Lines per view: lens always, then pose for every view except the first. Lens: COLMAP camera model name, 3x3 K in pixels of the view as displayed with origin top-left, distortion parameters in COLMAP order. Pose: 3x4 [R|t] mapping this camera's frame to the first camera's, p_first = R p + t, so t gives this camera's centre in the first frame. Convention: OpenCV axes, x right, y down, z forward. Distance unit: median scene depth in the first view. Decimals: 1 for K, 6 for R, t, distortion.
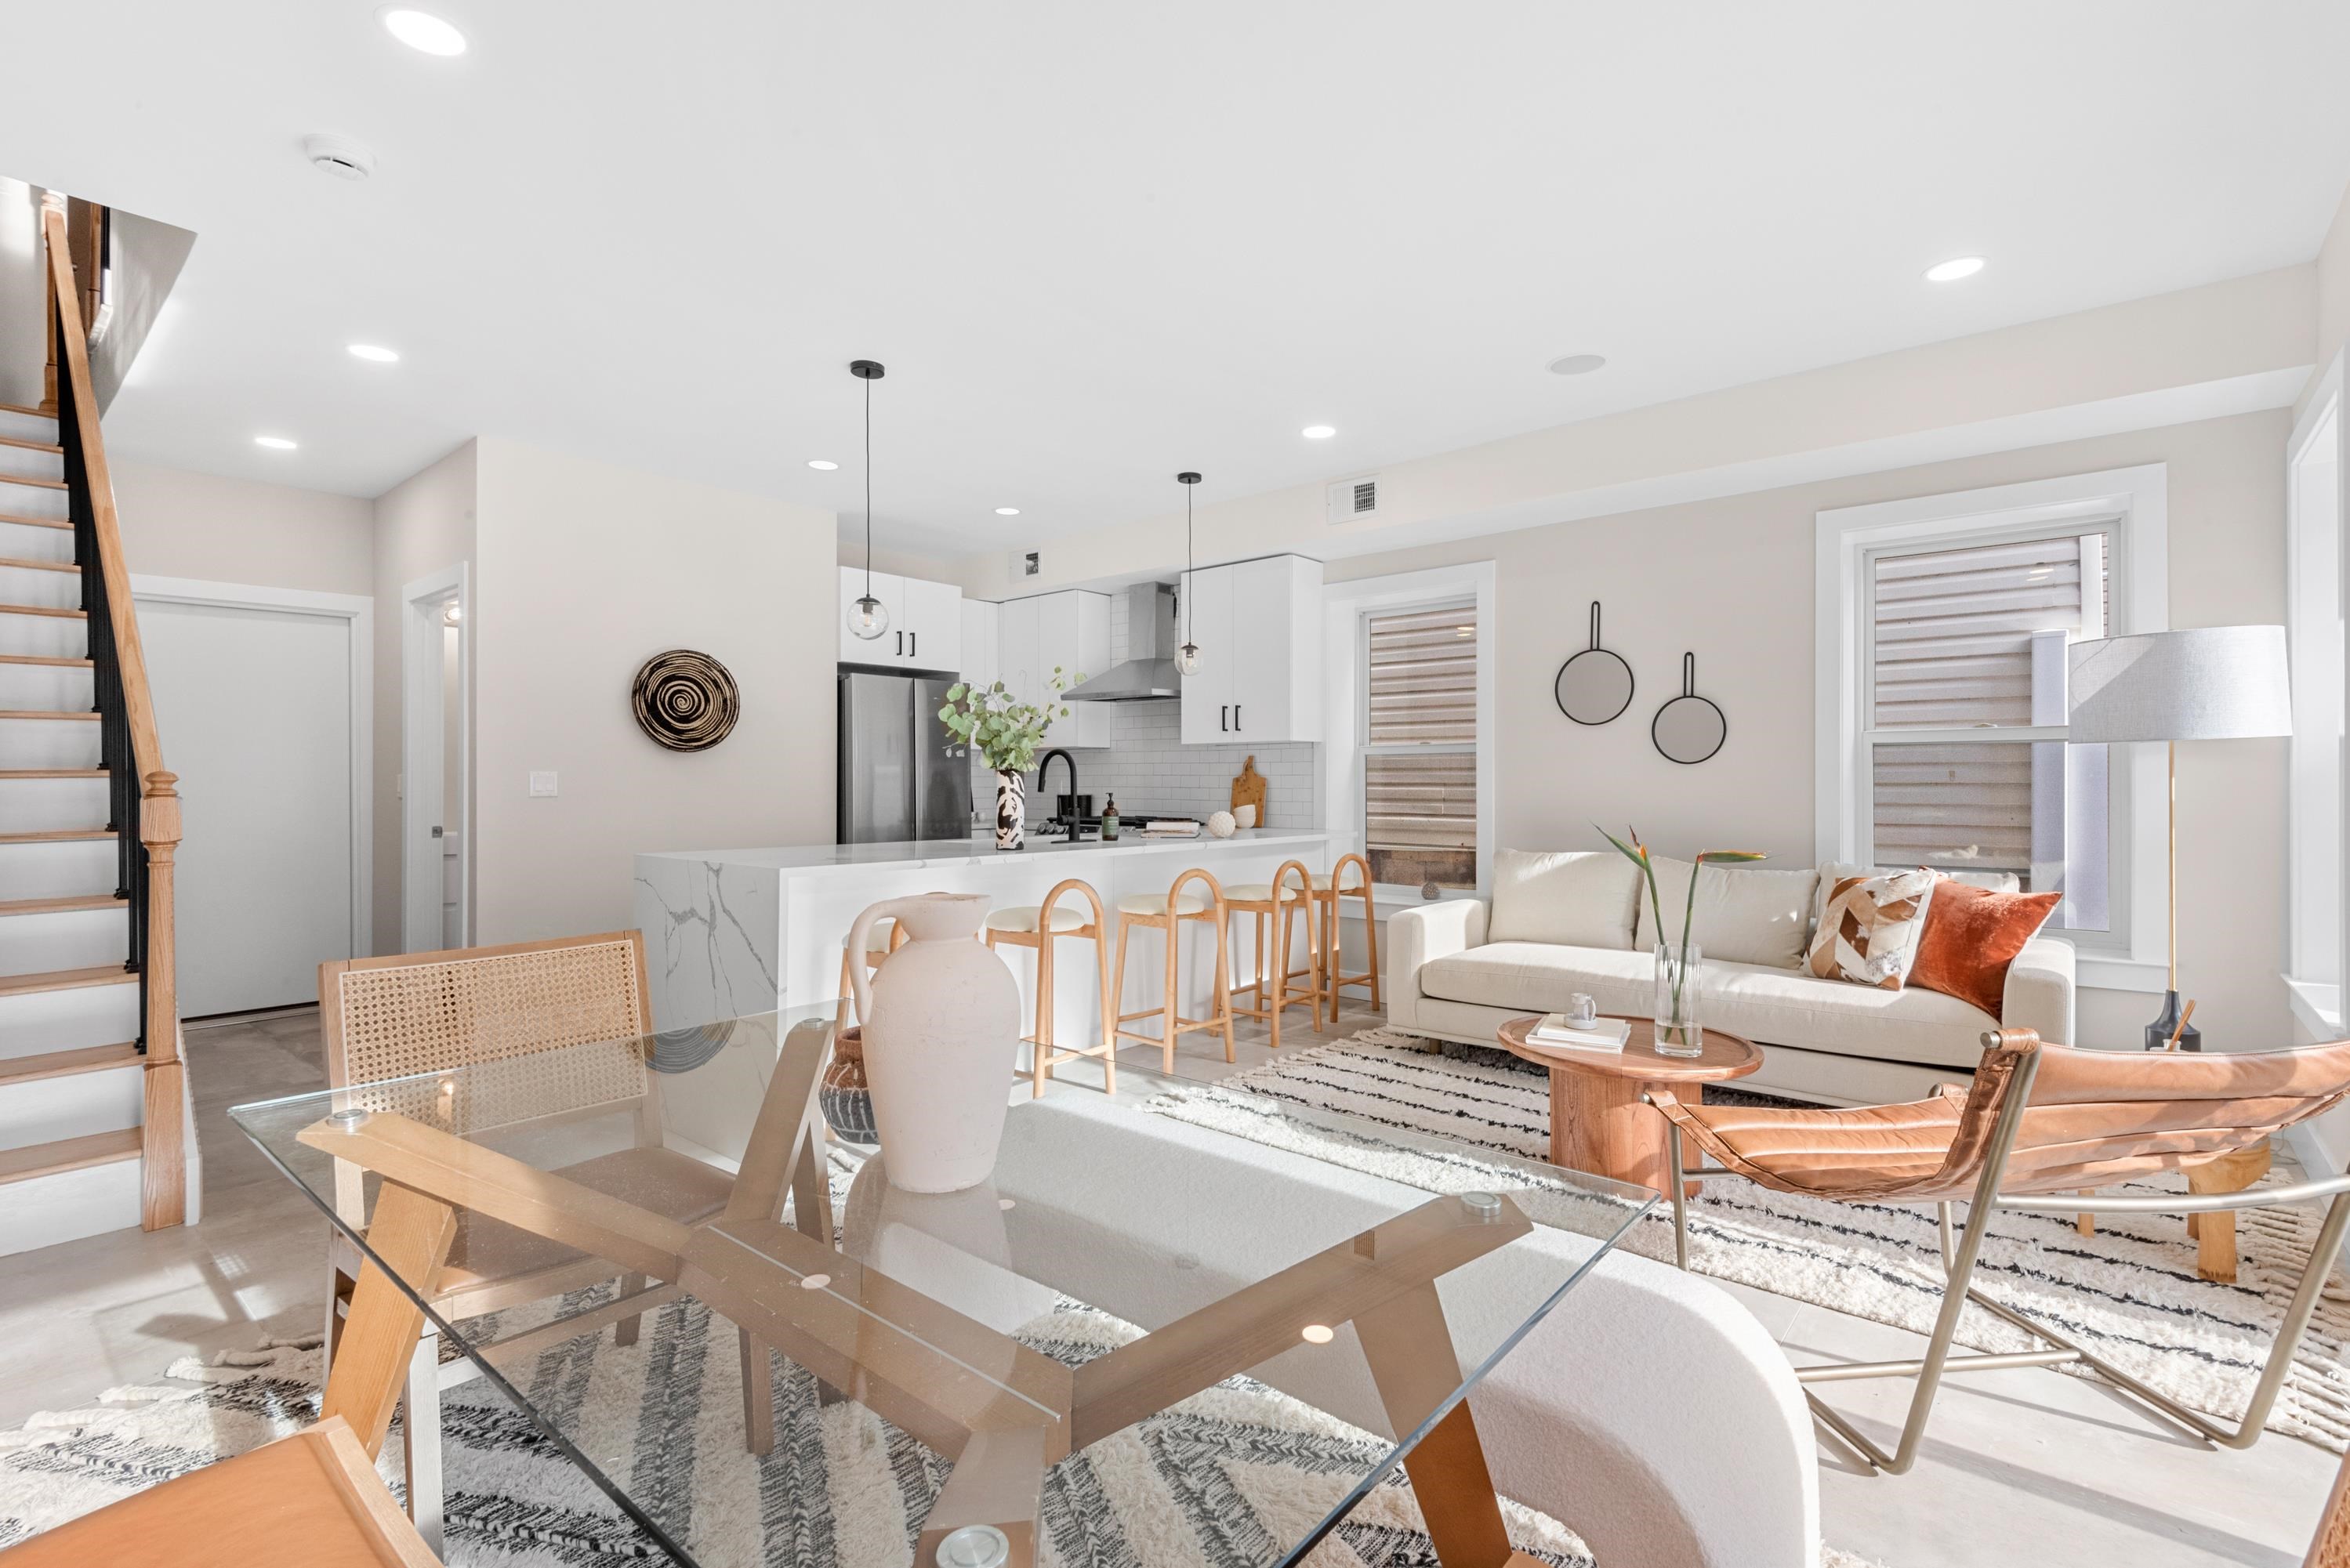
lens RADIAL K [[1079.3, 0, 1174.3], [0, 1079.3, 789.0], [0, 0, 1]] dist [0.027245, -0.011069]
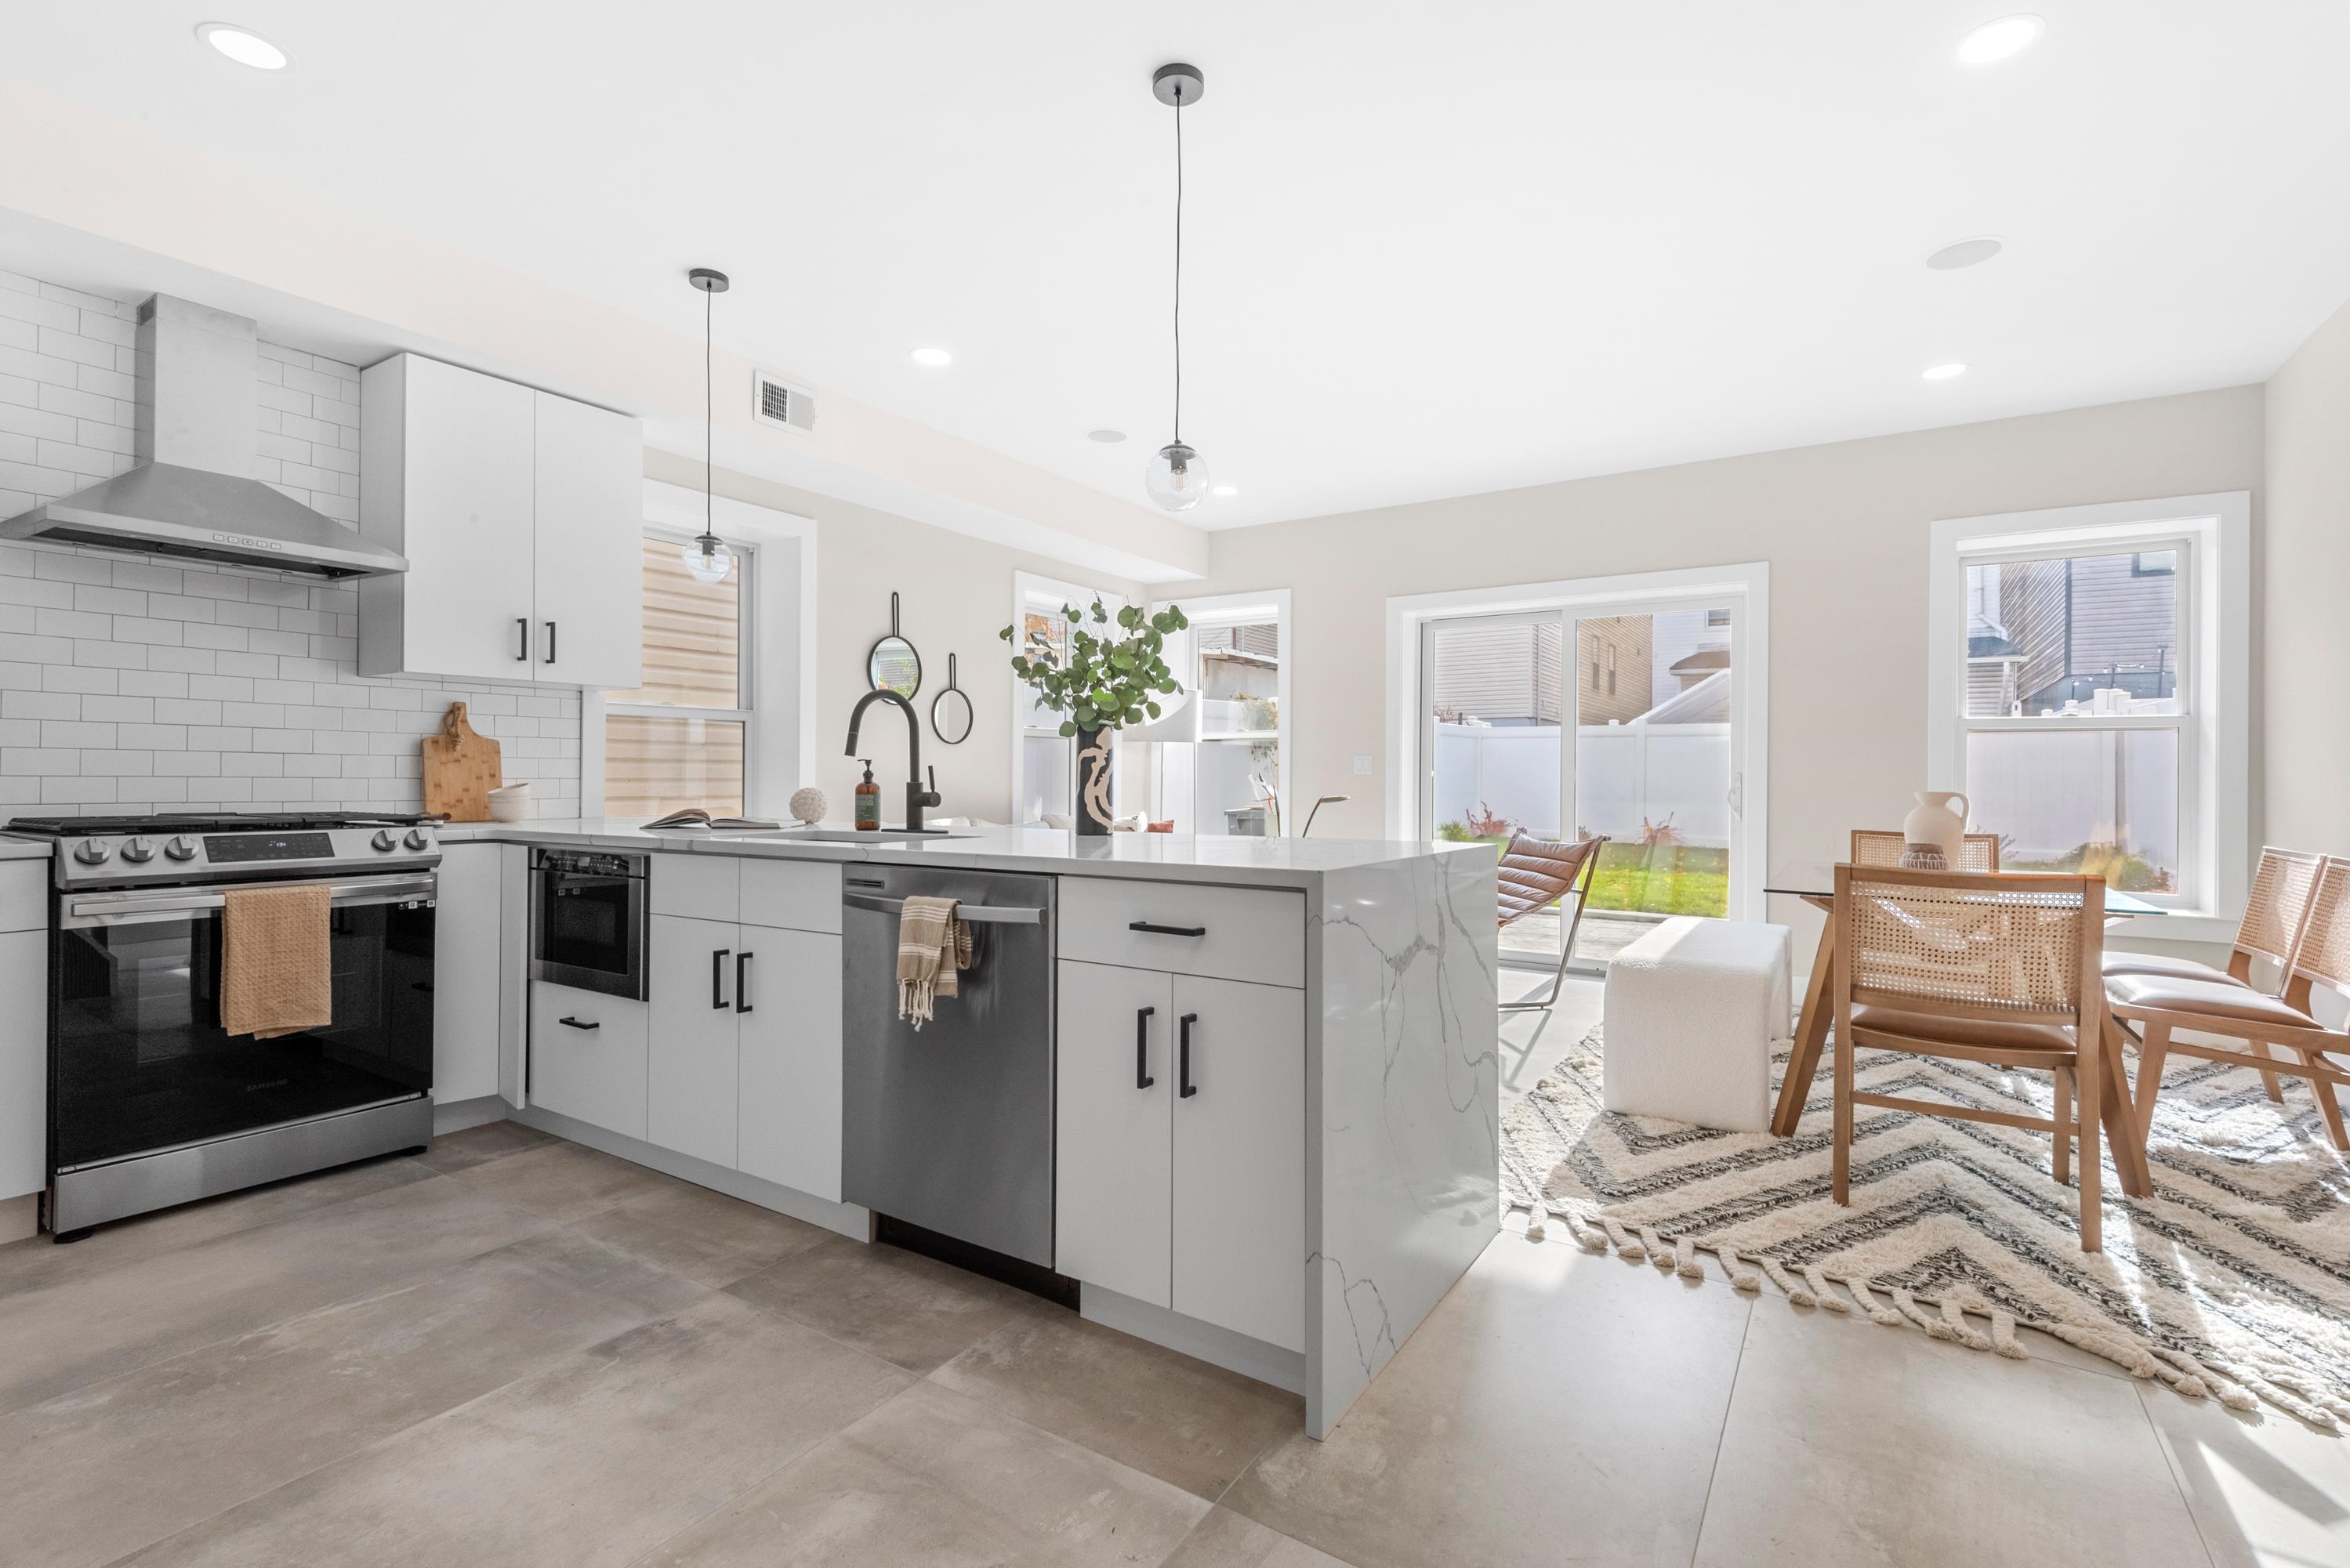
lens RADIAL K [[1079.3, 0, 1180.8], [0, 1079.3, 779.3], [0, 0, 1]] dist [0.027245, -0.011069]
pose [[-0.138842, -0.001761, 0.990313, -0.875940], [0.000615, 0.999998, 0.001865, 0.017388], [-0.990314, 0.000868, -0.138841, 1.038633]]
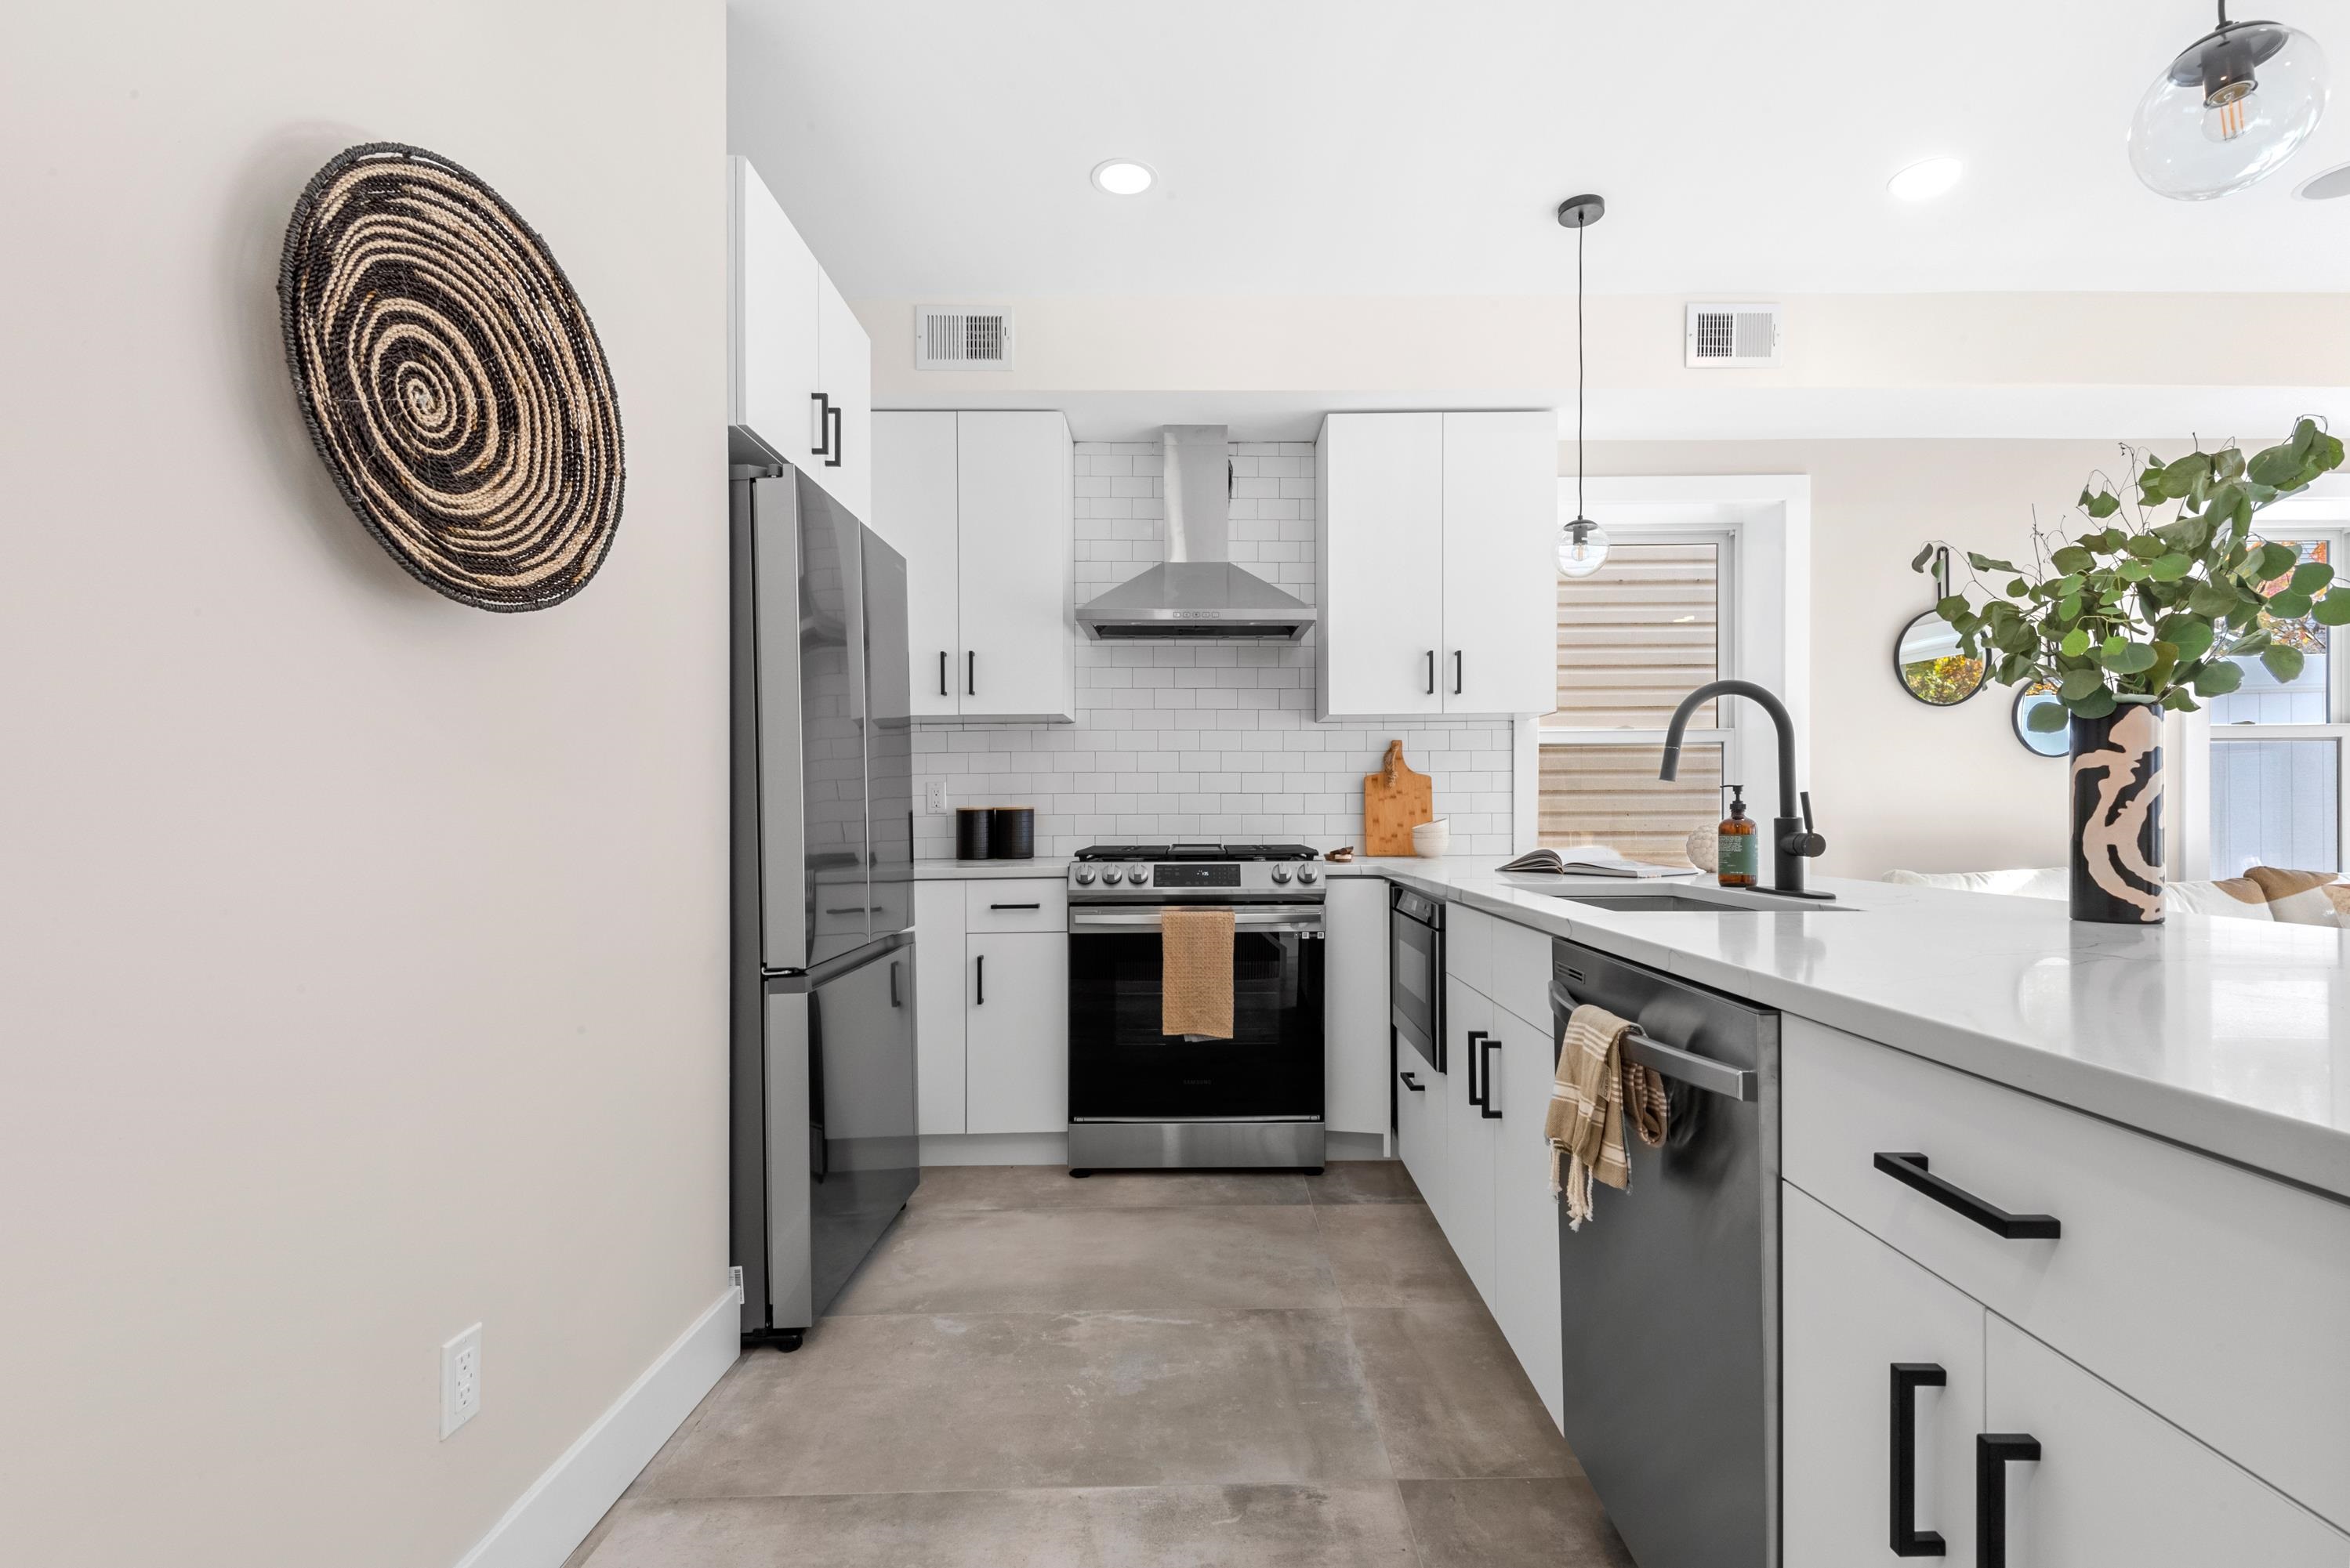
lens RADIAL K [[1079.3, 0, 1208.2], [0, 1079.3, 810.3], [0, 0, 1]] dist [0.027245, -0.011069]
pose [[0.745556, -0.005155, 0.666423, -0.632812], [0.009941, 0.999945, -0.003387, 0.016300], [-0.666369, 0.009150, 0.745566, 0.923807]]
